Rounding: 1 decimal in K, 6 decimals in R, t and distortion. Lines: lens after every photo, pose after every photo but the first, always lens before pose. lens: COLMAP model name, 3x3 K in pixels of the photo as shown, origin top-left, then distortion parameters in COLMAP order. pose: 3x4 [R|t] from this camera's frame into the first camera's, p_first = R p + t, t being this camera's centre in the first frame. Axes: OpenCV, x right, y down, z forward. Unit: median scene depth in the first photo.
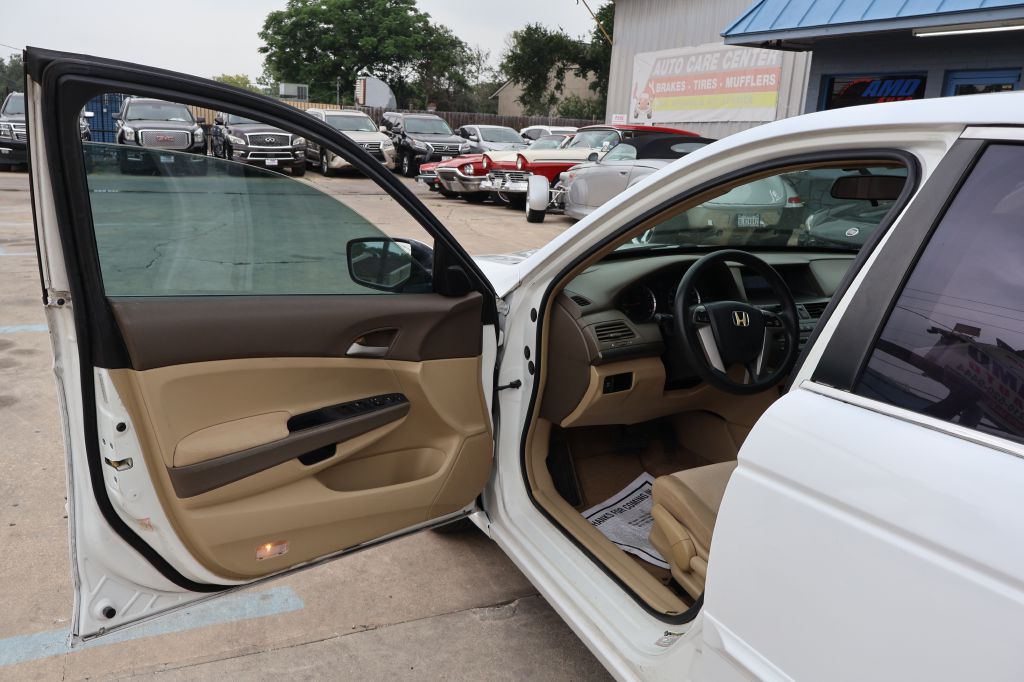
lens RADIAL K [[845.1, 0, 510.1], [0, 845.1, 360.6], [0, 0, 1]] dist [-0.005149, 0.005190]
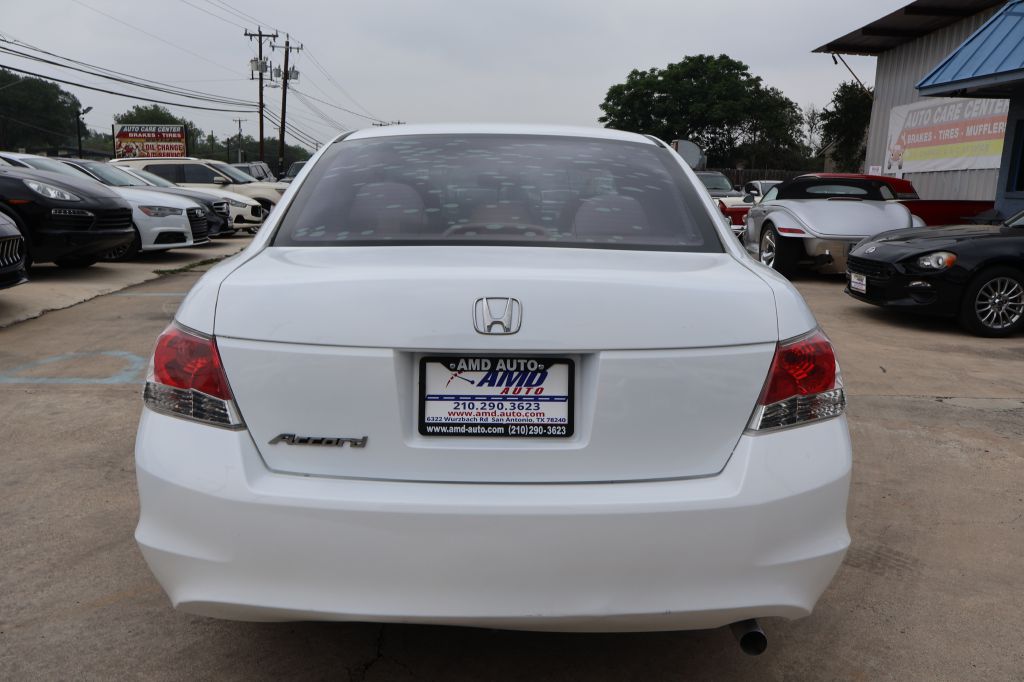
lens RADIAL K [[845.1, 0, 512.6], [0, 845.1, 340.4], [0, 0, 1]] dist [-0.005149, 0.005190]
pose [[0.922720, 0.052749, -0.381846, 0.107388], [-0.087965, 0.993269, -0.075352, 0.028505], [0.375301, 0.103118, 0.921149, -0.070816]]
